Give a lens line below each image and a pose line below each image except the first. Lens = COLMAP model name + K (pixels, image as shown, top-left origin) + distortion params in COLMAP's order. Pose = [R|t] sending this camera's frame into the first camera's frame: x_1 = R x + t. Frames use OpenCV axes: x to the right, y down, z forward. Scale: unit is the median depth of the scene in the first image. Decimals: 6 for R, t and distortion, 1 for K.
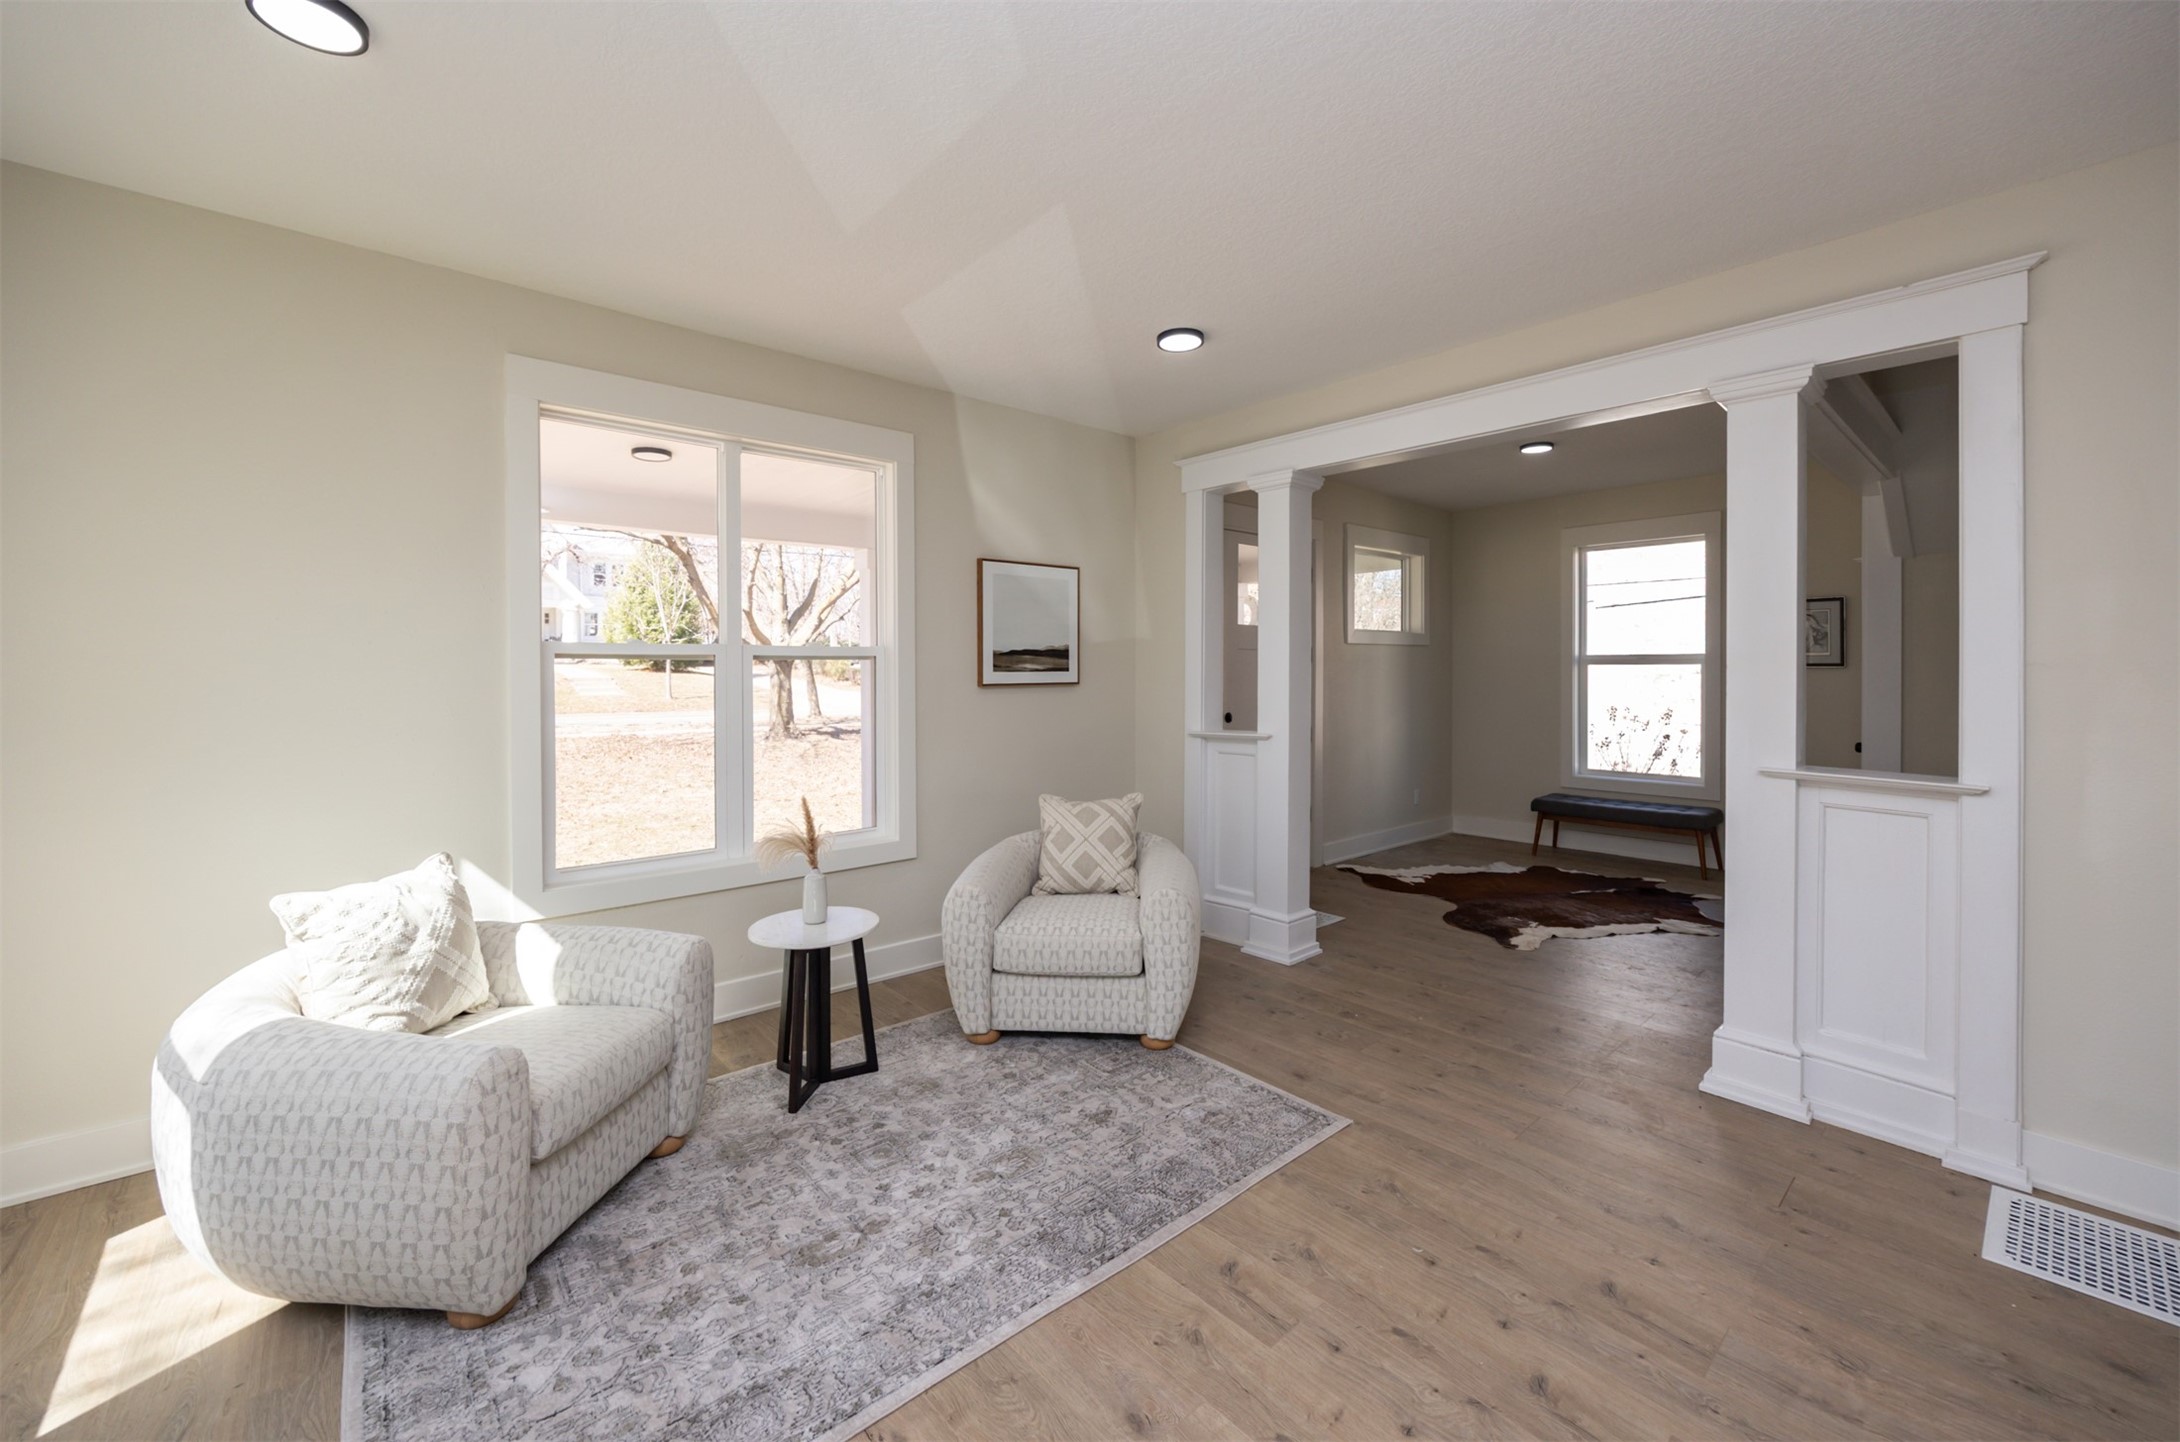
lens RADIAL K [[865.4, 0, 1107.6], [0, 865.4, 668.1], [0, 0, 1]] dist [-0.003163, -0.000382]
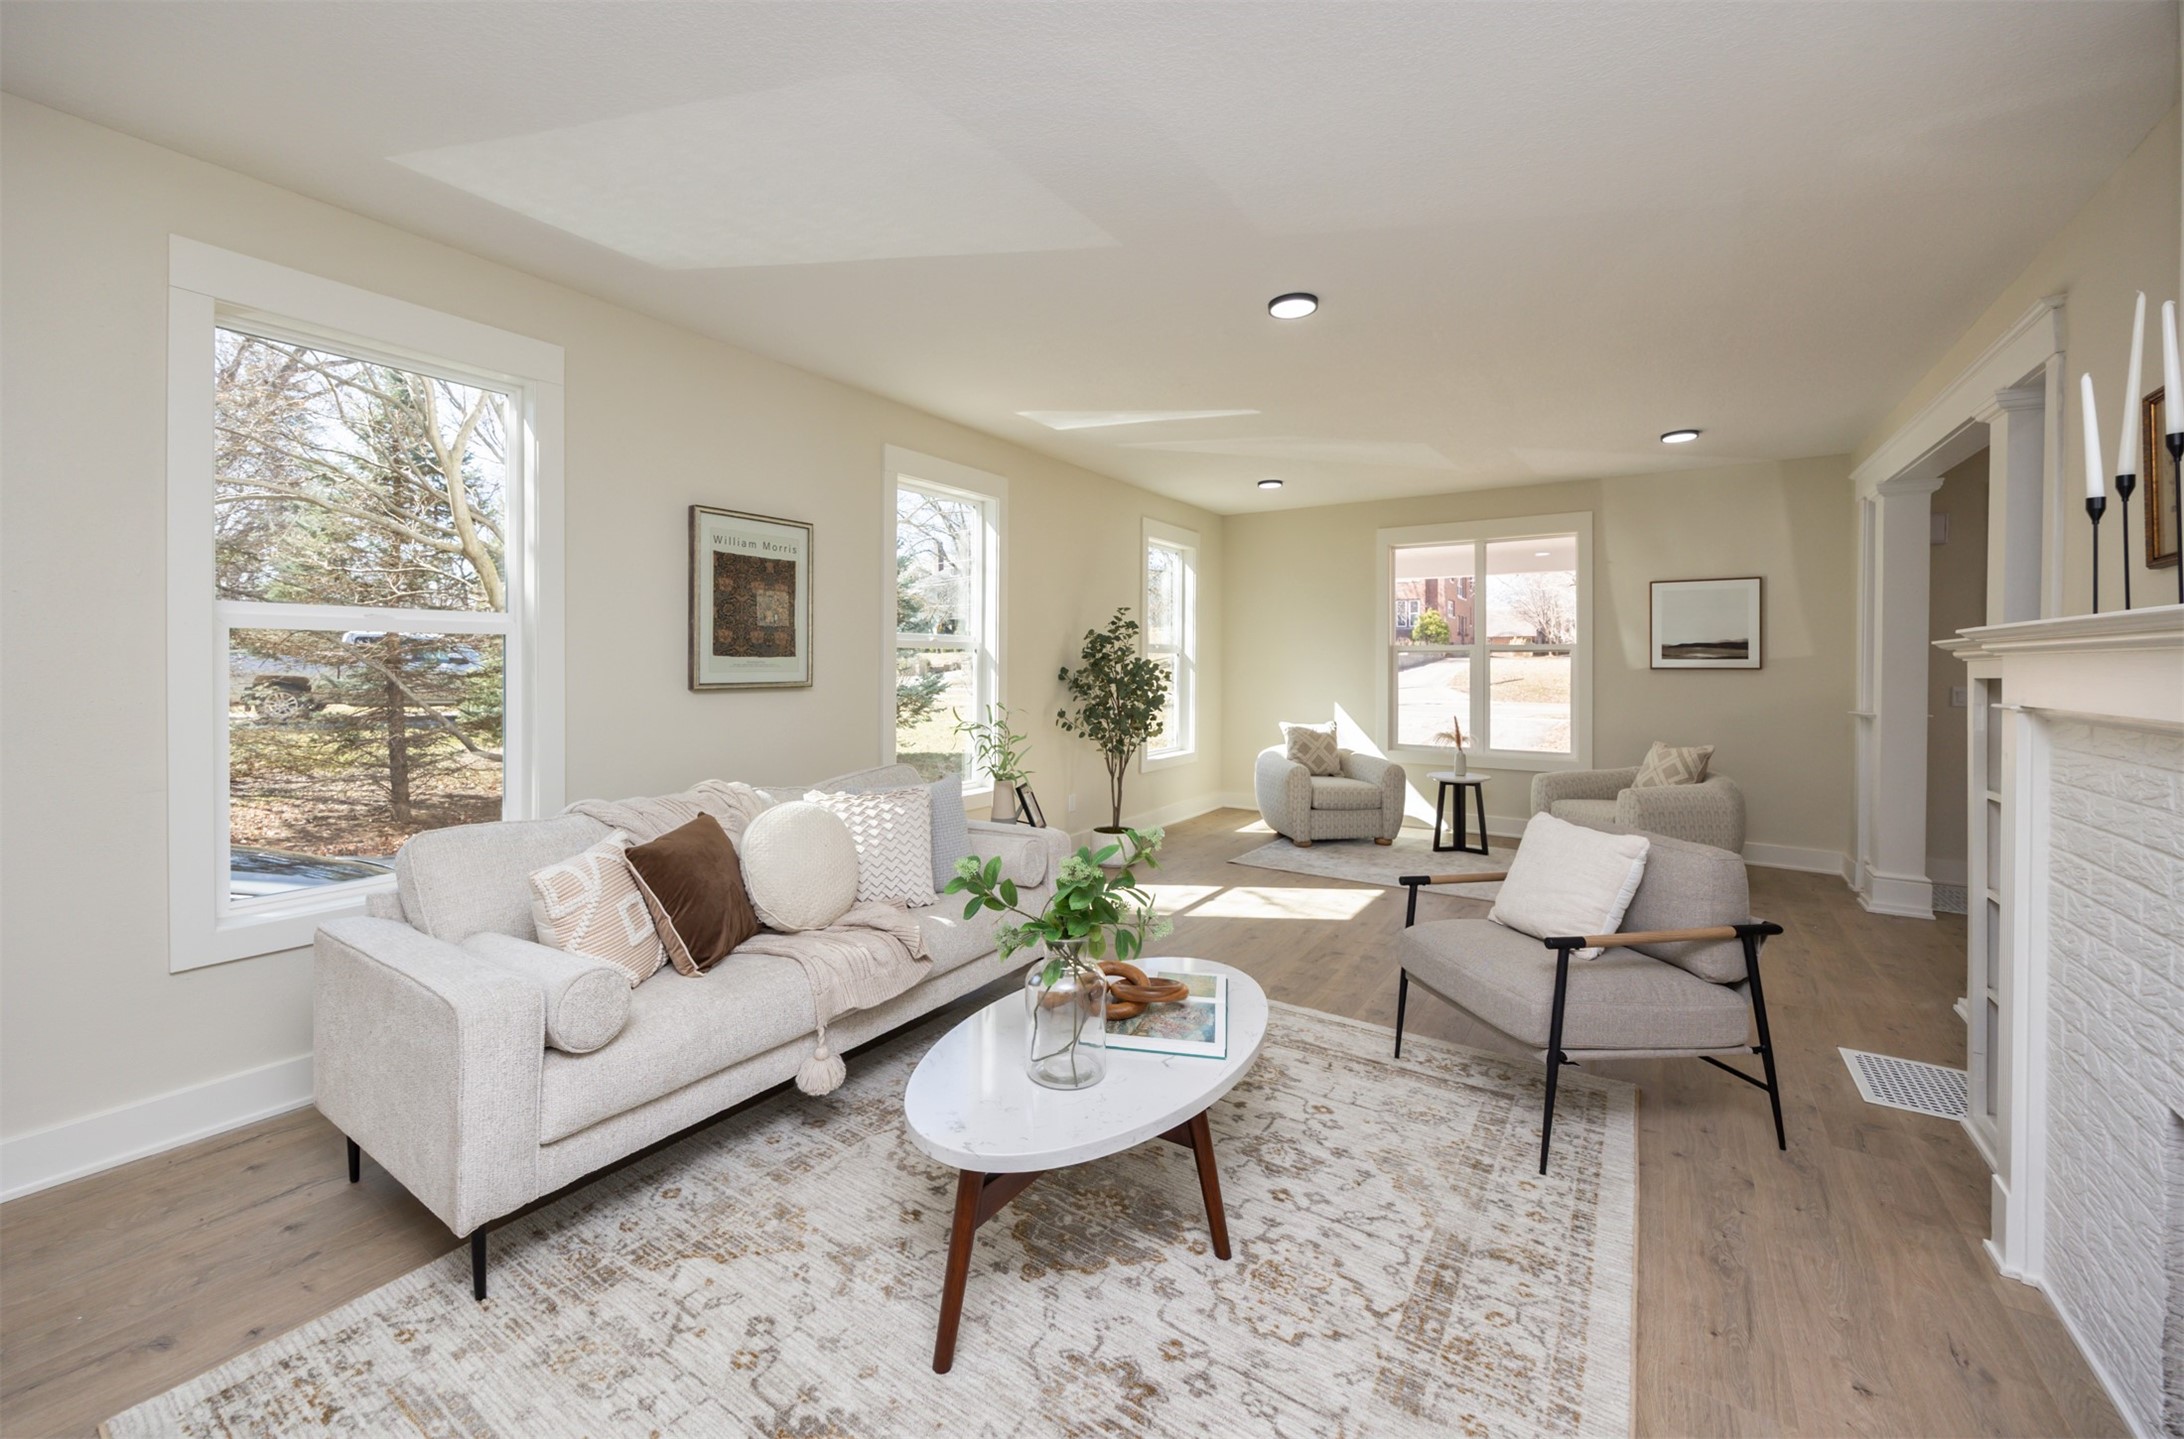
lens RADIAL K [[867.0, 0, 1030.1], [0, 867.0, 665.2], [0, 0, 1]] dist [-0.003163, -0.000382]
pose [[0.217335, 0.005701, -0.976080, 1.602622], [-0.001508, 0.999984, 0.005505, 0.012187], [0.976096, 0.000275, 0.217340, -0.523986]]
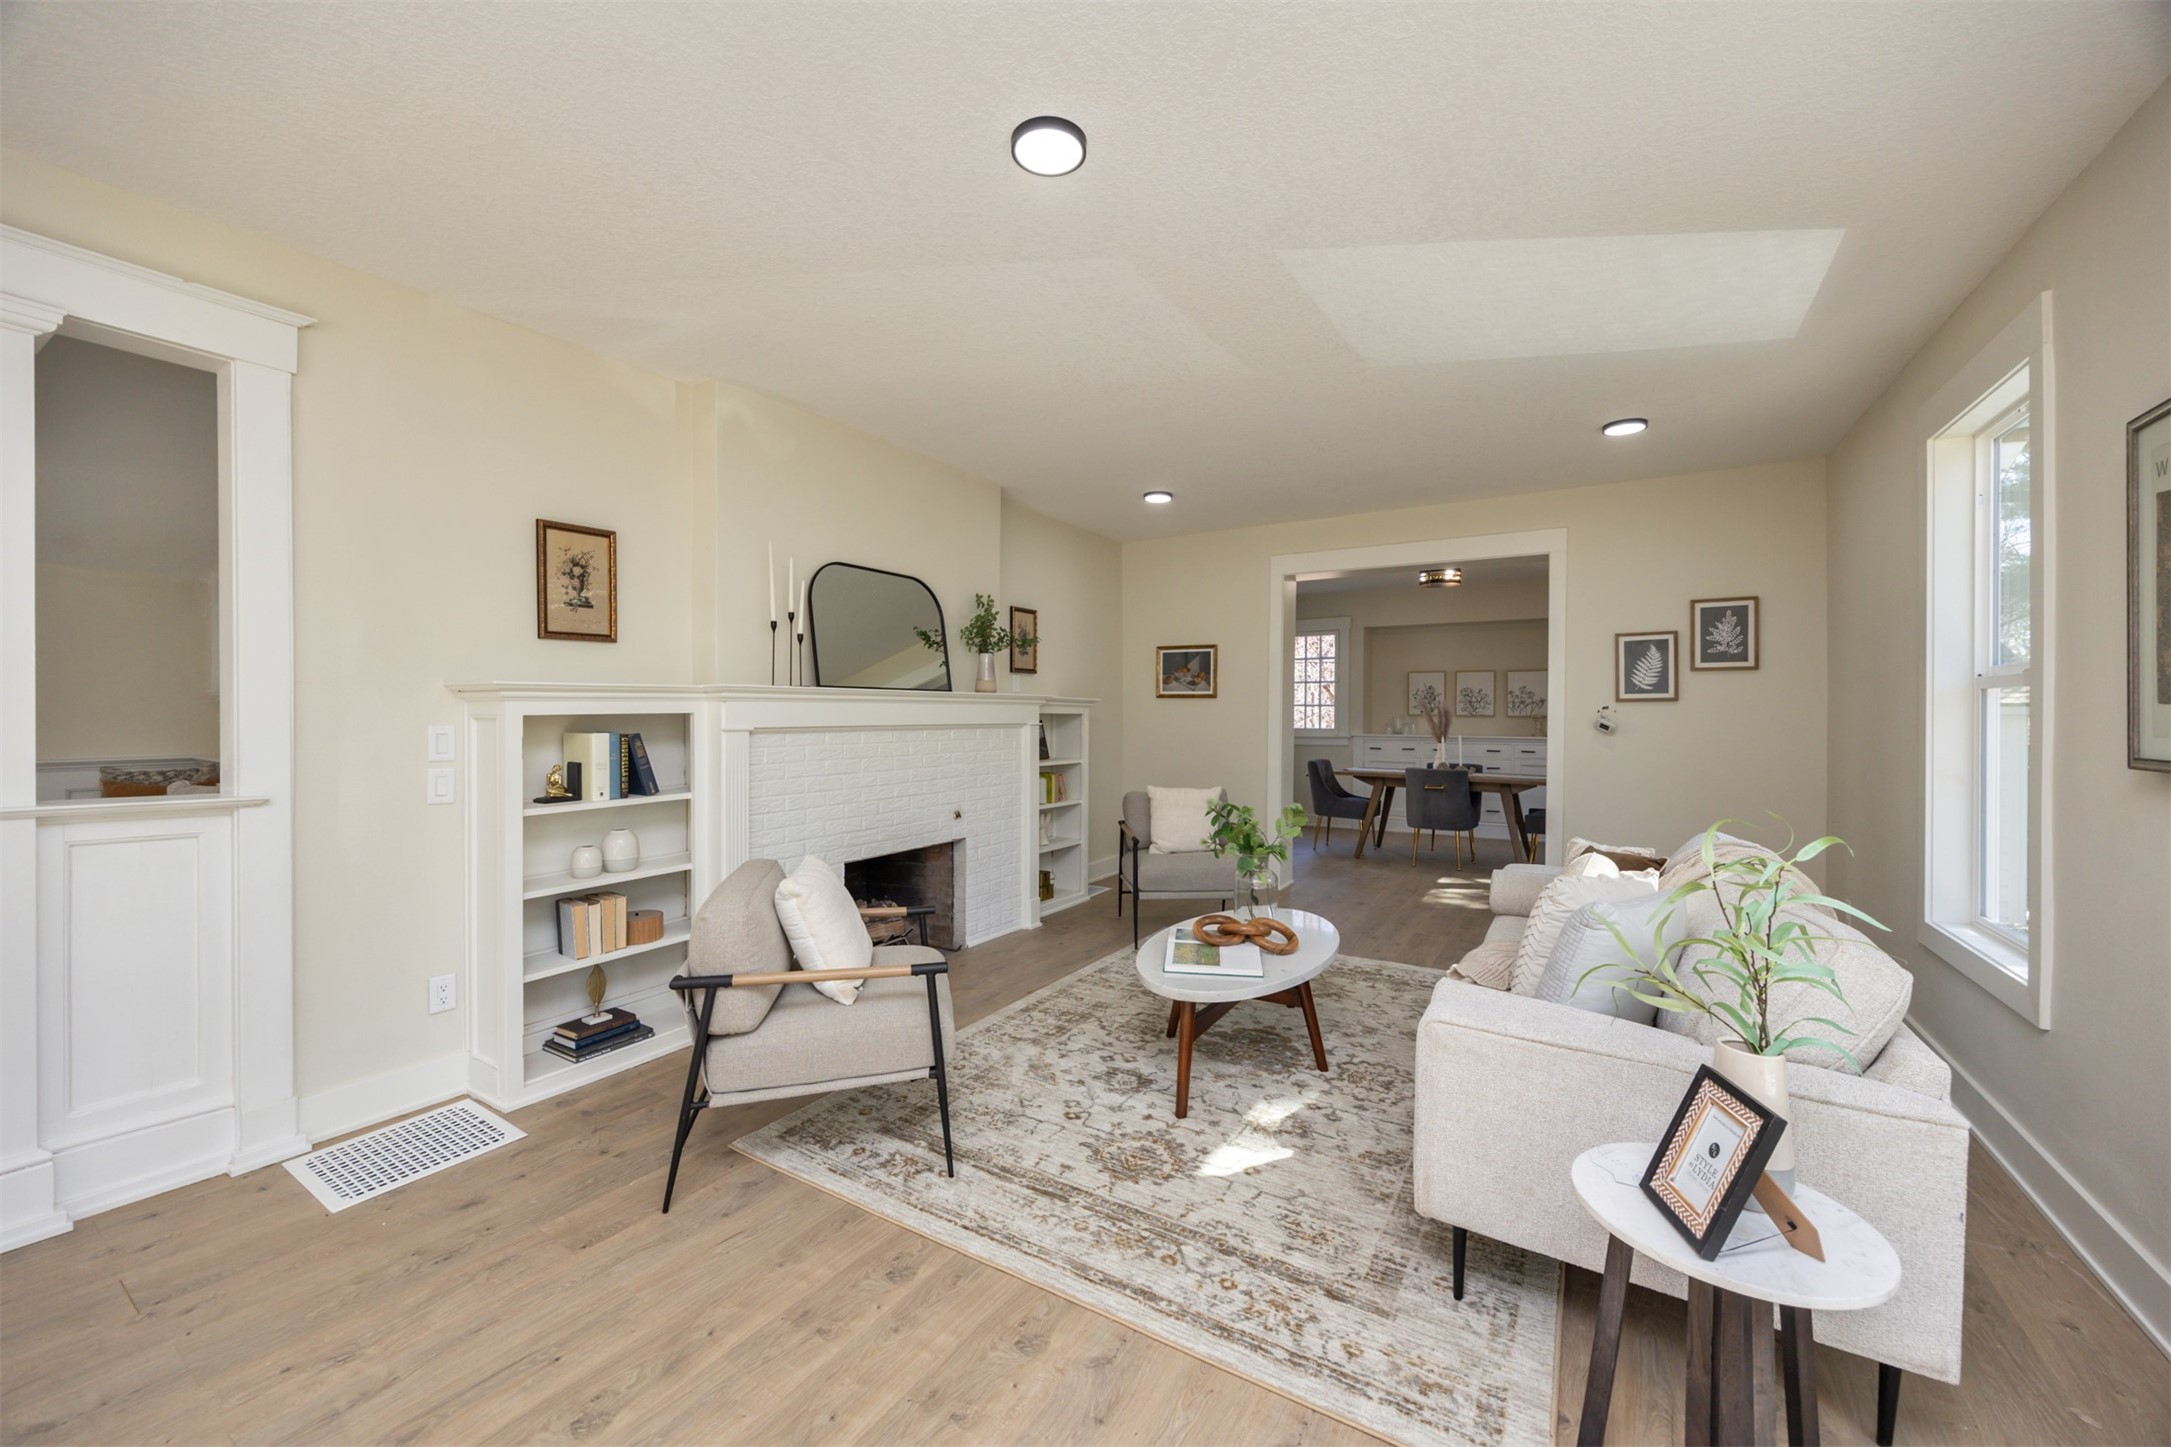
lens RADIAL K [[861.9, 0, 1069.7], [0, 861.9, 701.3], [0, 0, 1]] dist [-0.003163, -0.000382]
pose [[-0.283179, 0.012372, 0.958987, -0.226973], [-0.009172, 0.999836, -0.015608, 0.023785], [-0.959023, -0.013216, -0.283020, 0.289923]]
